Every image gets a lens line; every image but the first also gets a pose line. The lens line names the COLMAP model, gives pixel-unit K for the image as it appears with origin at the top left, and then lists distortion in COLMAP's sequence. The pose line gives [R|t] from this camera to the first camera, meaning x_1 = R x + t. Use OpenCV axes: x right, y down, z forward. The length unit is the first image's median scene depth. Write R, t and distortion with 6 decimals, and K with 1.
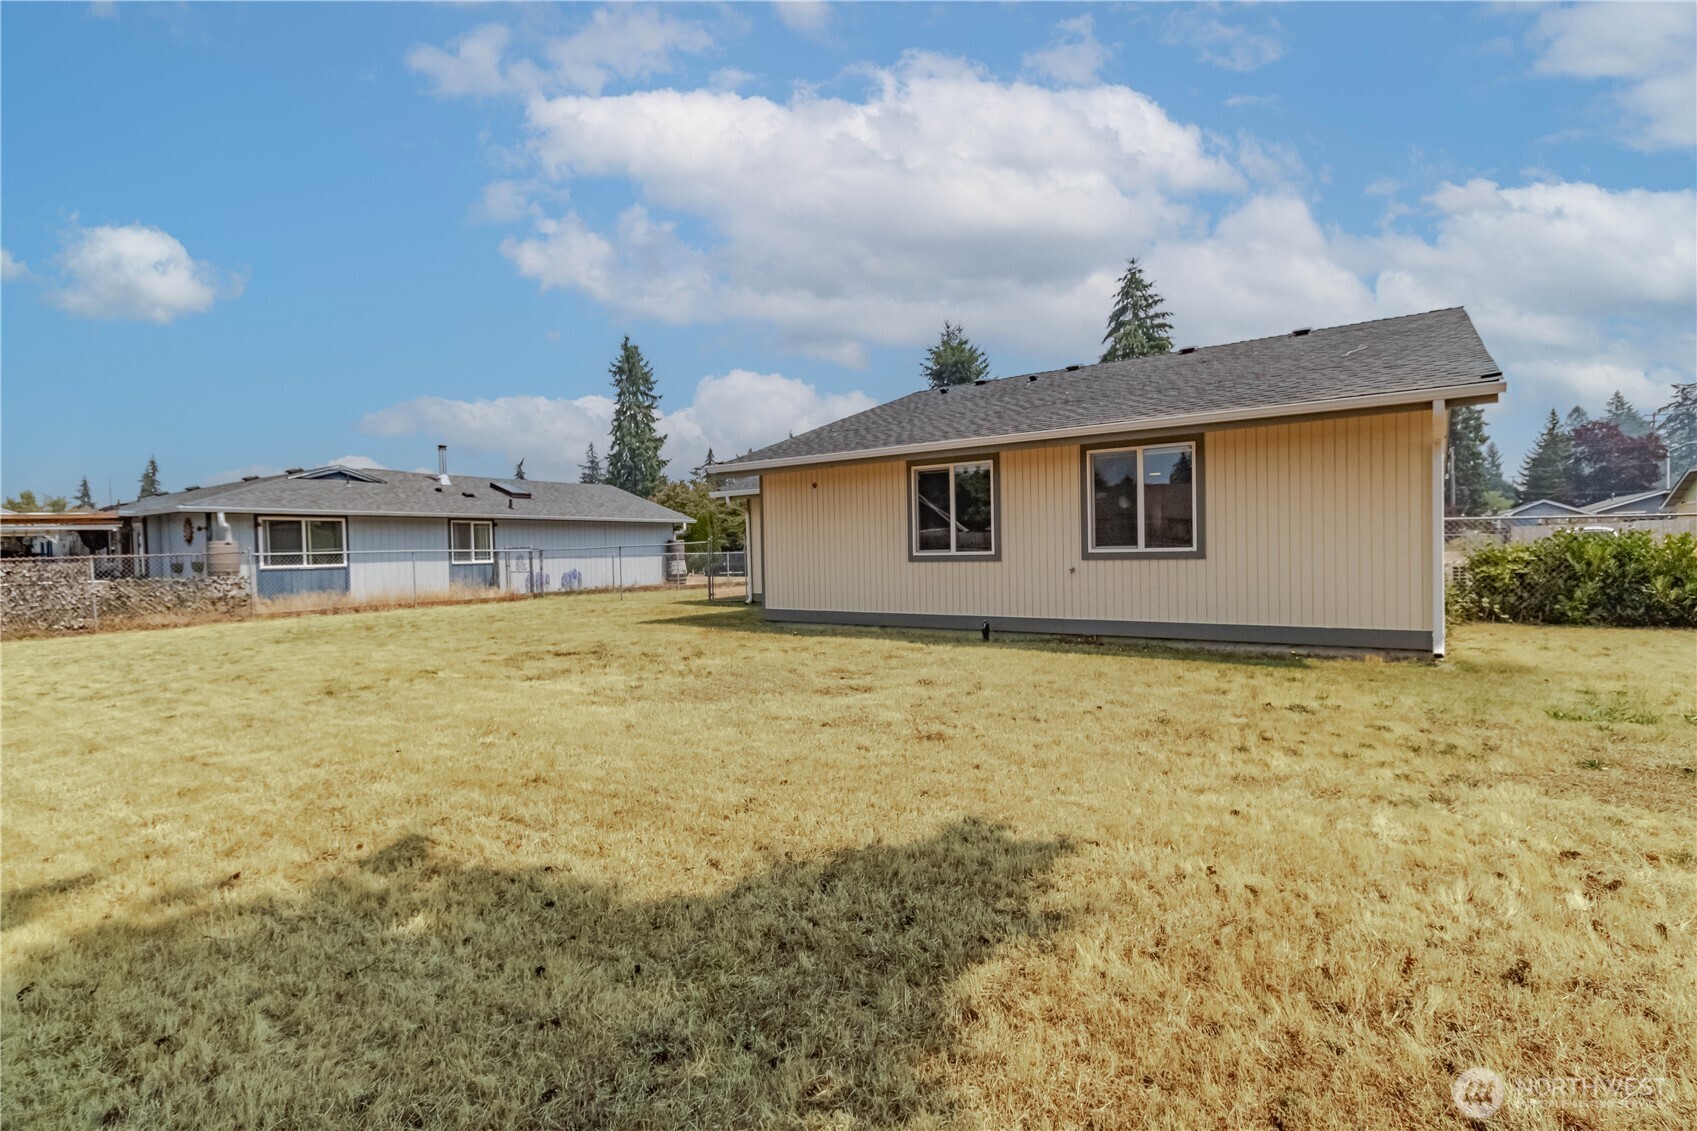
lens RADIAL K [[792.1, 0, 852.1], [0, 792.1, 560.5], [0, 0, 1]] dist [0.004177, -0.000131]
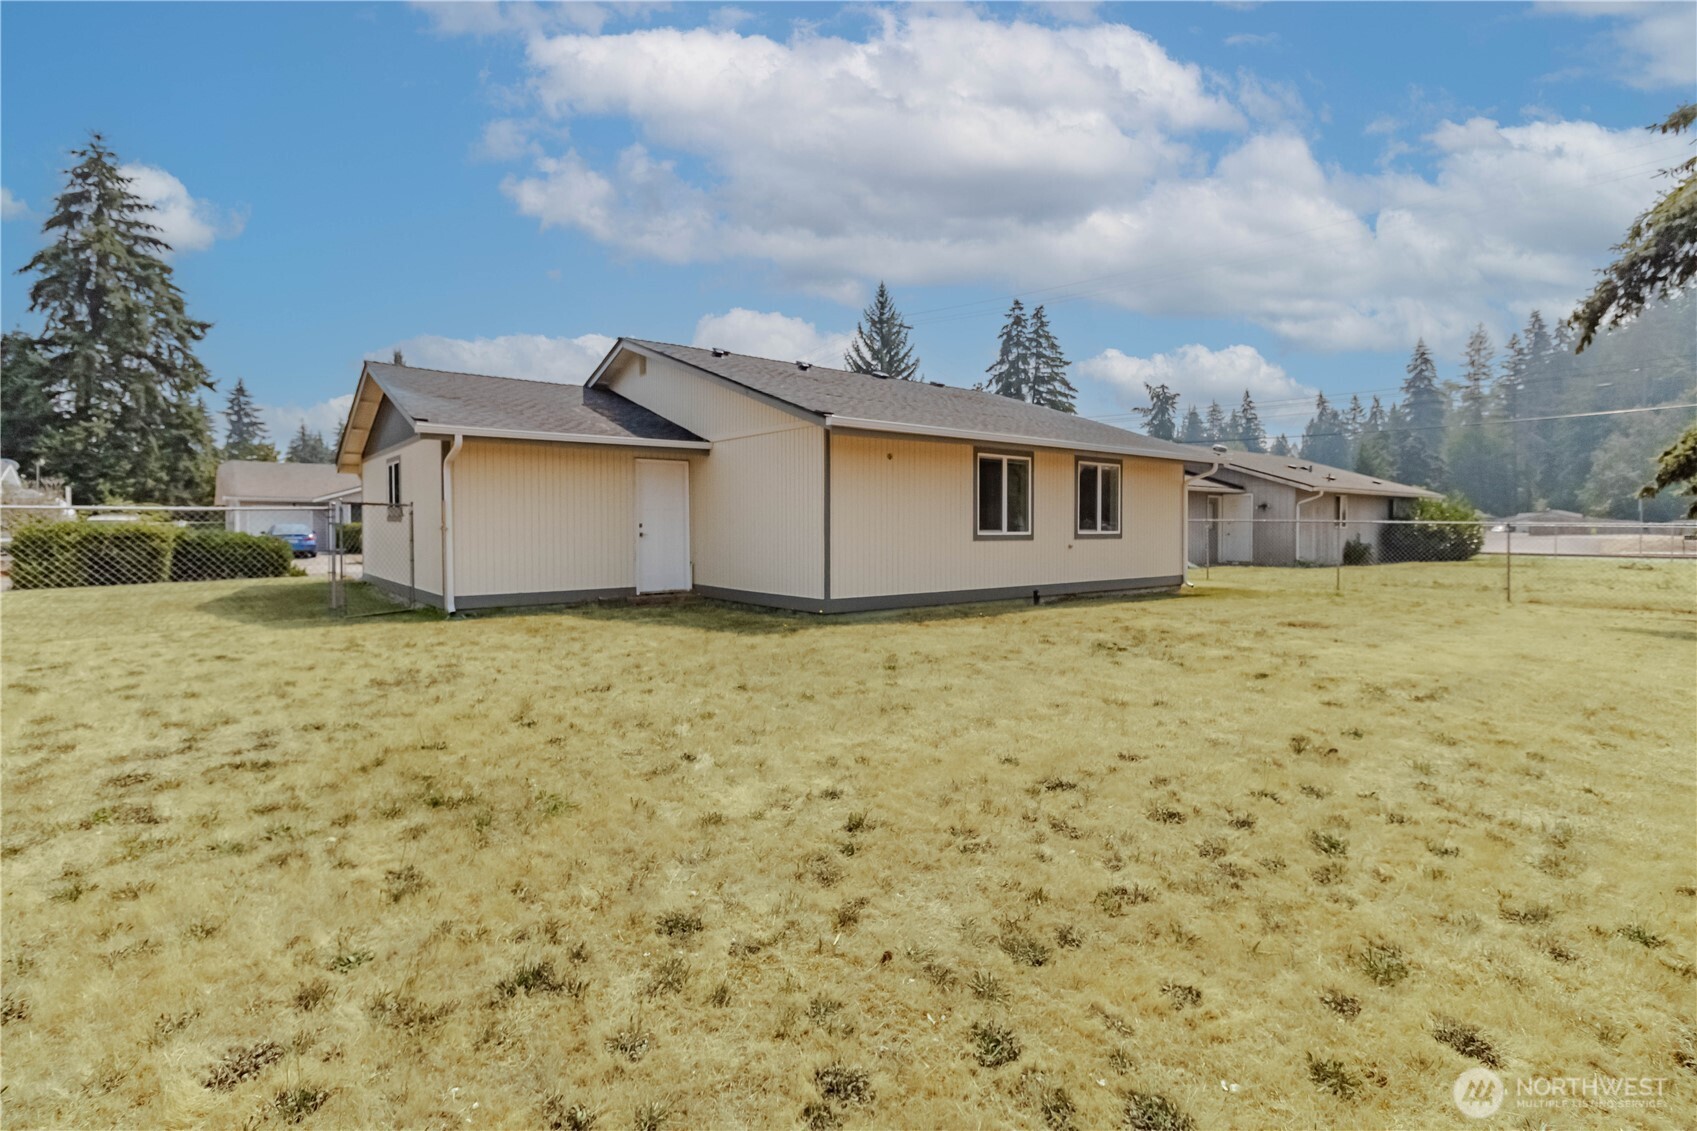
lens RADIAL K [[815.1, 0, 838.6], [0, 815.1, 542.3], [0, 0, 1]] dist [0.001308, 0.000840]
pose [[0.275368, 0.003631, 0.961332, -0.998459], [0.006032, 0.999967, -0.005504, 0.008501], [-0.961320, 0.007314, 0.275337, 0.839625]]
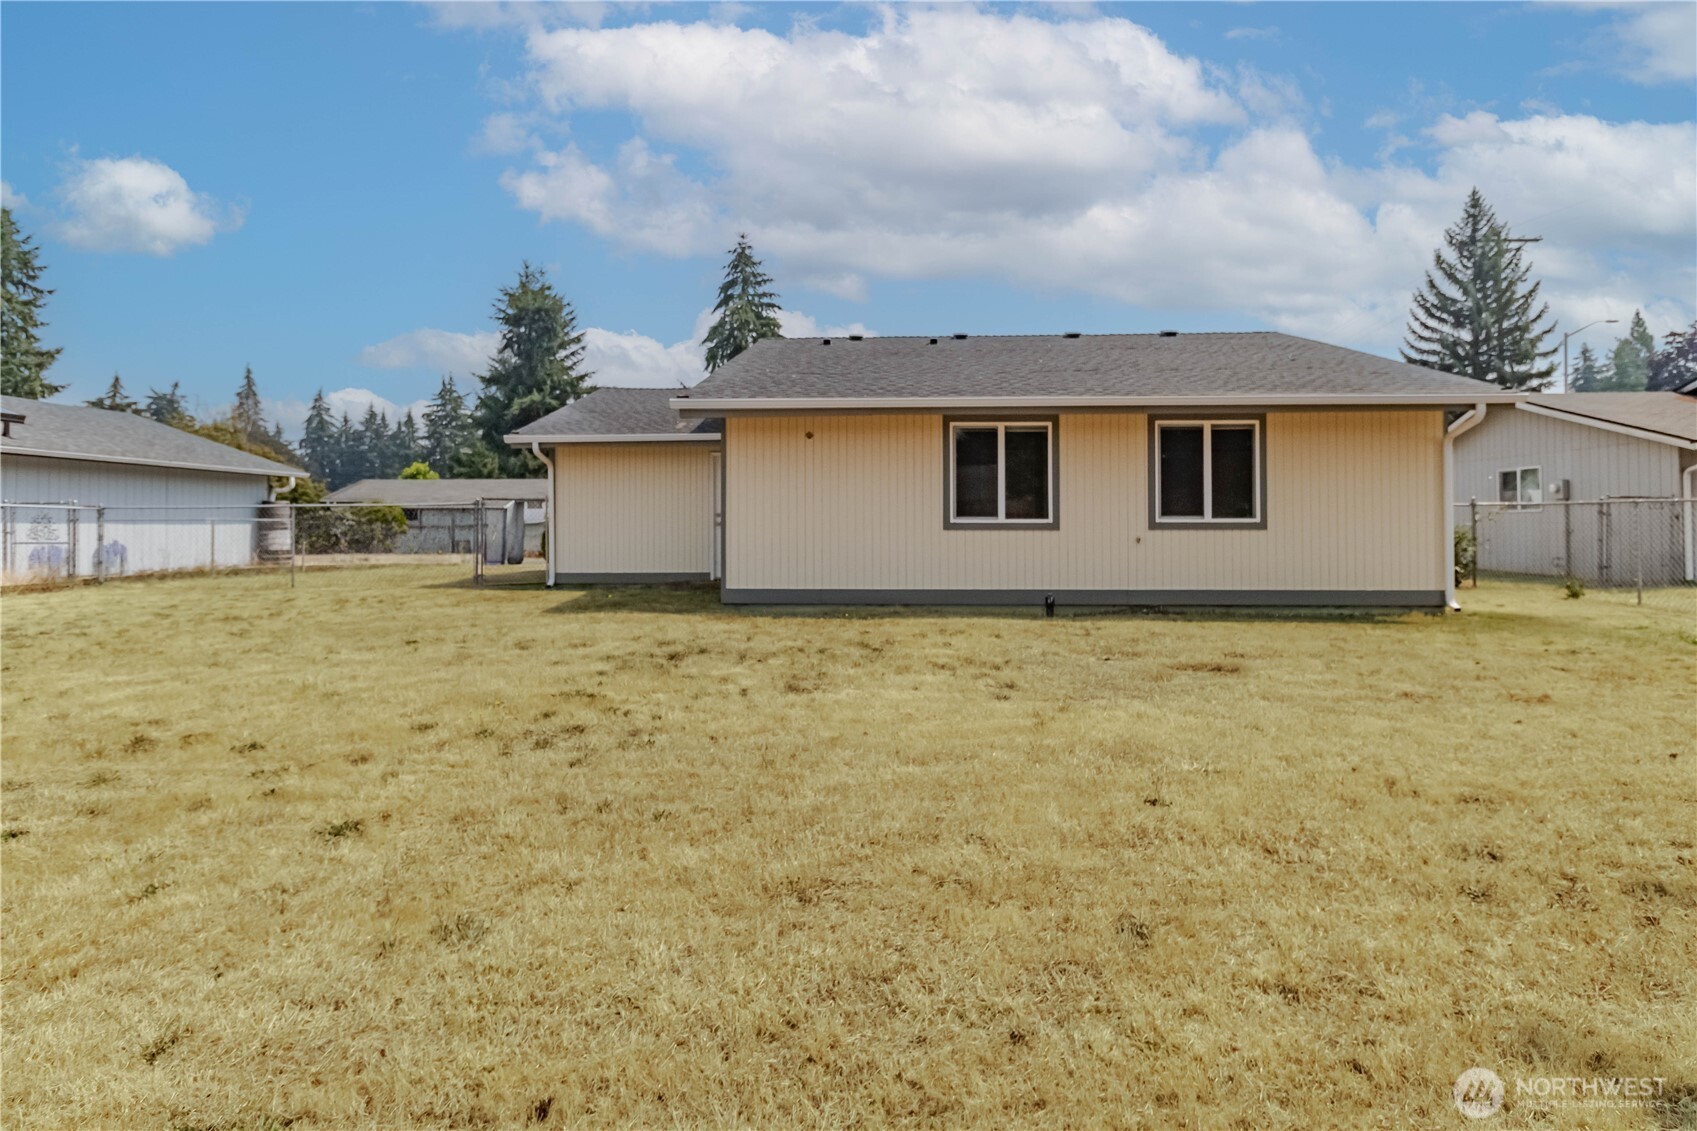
lens RADIAL K [[852.8, 0, 853.9], [0, 852.8, 504.9], [0, 0, 1]] dist [0.001895, -0.001038]
pose [[0.843045, 0.032514, 0.536859, -0.500242], [-0.009675, 0.998926, -0.045305, 0.017265], [-0.537756, 0.033000, 0.842454, 0.248959]]
